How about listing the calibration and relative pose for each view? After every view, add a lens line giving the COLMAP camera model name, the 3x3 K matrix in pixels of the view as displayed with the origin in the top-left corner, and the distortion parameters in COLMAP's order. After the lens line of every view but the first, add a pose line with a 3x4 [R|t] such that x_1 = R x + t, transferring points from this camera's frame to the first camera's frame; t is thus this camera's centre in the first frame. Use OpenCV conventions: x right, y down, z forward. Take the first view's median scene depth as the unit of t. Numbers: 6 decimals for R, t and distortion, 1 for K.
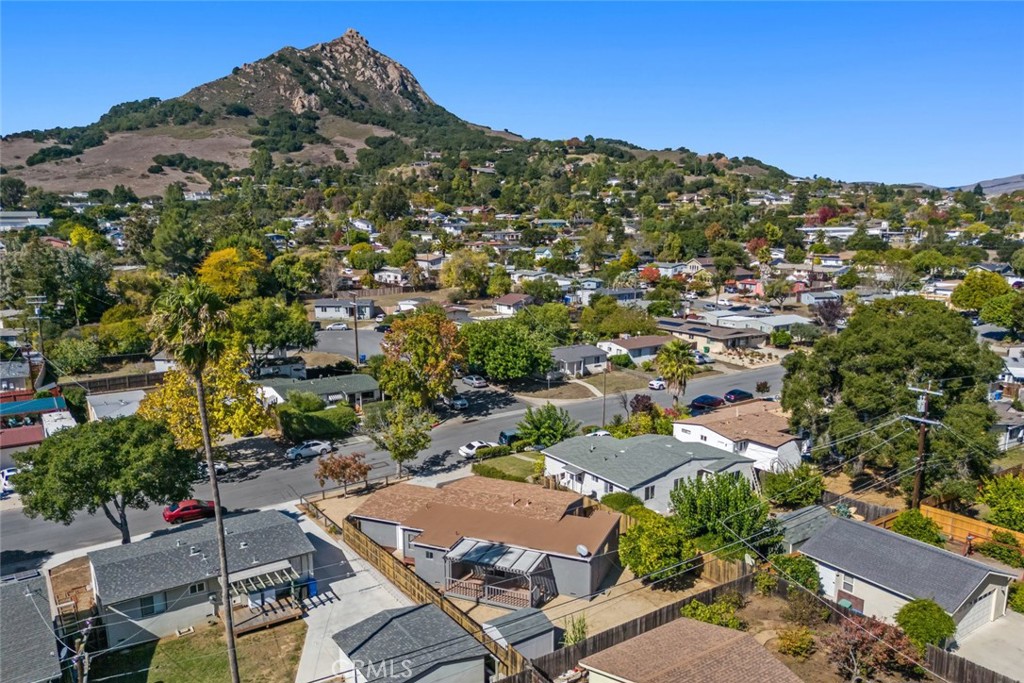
lens RADIAL K [[748.1, 0, 522.3], [0, 748.1, 342.3], [0, 0, 1]] dist [0.061577, -0.065115]
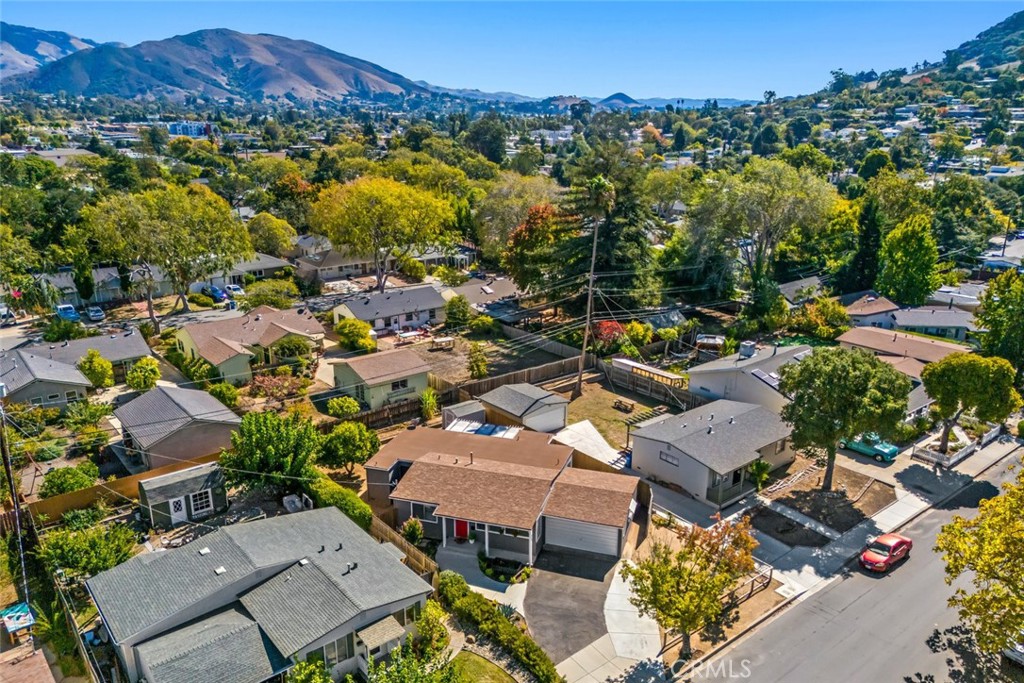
lens RADIAL K [[763.7, 0, 514.6], [0, 763.7, 318.1], [0, 0, 1]] dist [0.058744, -0.053313]
pose [[-0.997273, 0.017004, -0.071818, 0.000114], [-0.014567, 0.908604, 0.417404, -0.023325], [0.072352, 0.417312, -0.905879, 0.113186]]
